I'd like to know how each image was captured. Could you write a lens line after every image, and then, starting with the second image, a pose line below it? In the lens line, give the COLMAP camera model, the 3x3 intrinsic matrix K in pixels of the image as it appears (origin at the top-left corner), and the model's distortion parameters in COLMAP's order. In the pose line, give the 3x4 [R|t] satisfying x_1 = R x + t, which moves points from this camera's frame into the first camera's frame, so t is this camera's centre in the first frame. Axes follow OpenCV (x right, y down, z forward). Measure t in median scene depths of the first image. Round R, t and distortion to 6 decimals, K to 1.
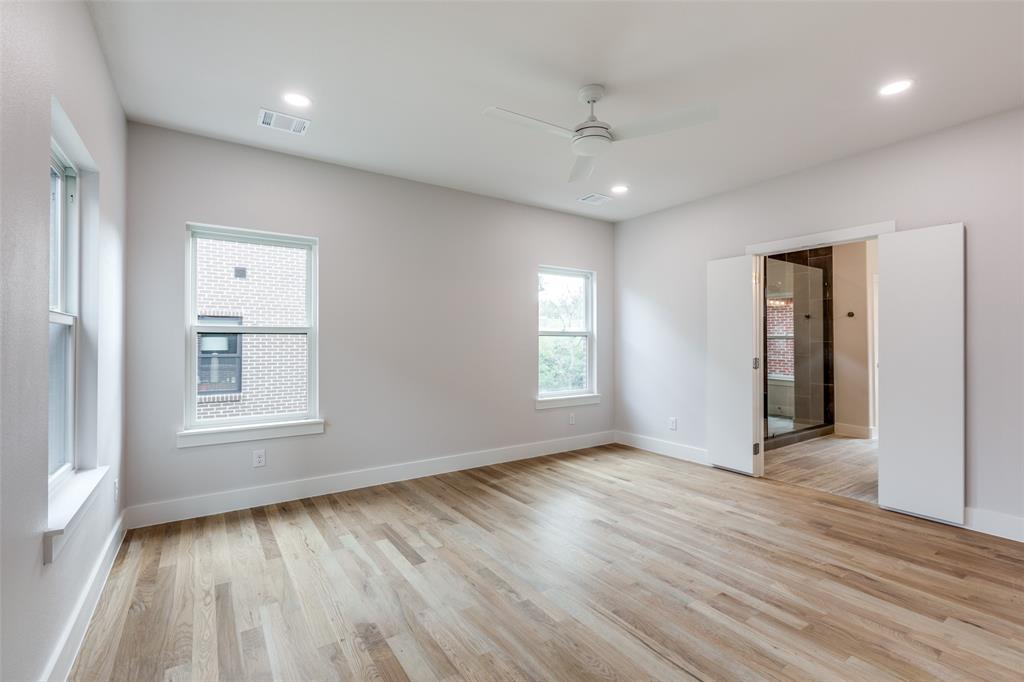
lens RADIAL K [[458.8, 0, 517.4], [0, 458.8, 340.8], [0, 0, 1]] dist [-0.003649, -0.000582]
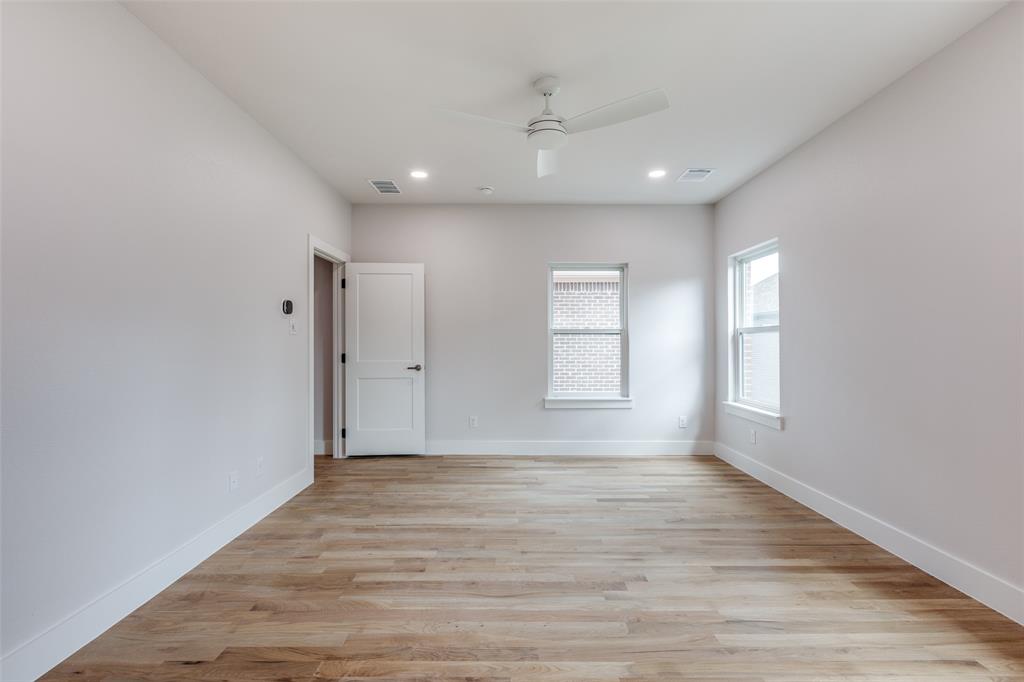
lens RADIAL K [[458.8, 0, 514.9], [0, 458.8, 332.9], [0, 0, 1]] dist [-0.003649, -0.000582]
pose [[-0.569131, -0.015552, -0.822100, 1.085484], [0.004620, 0.999745, -0.022111, 0.006107], [0.822234, -0.016382, -0.568914, 1.594452]]
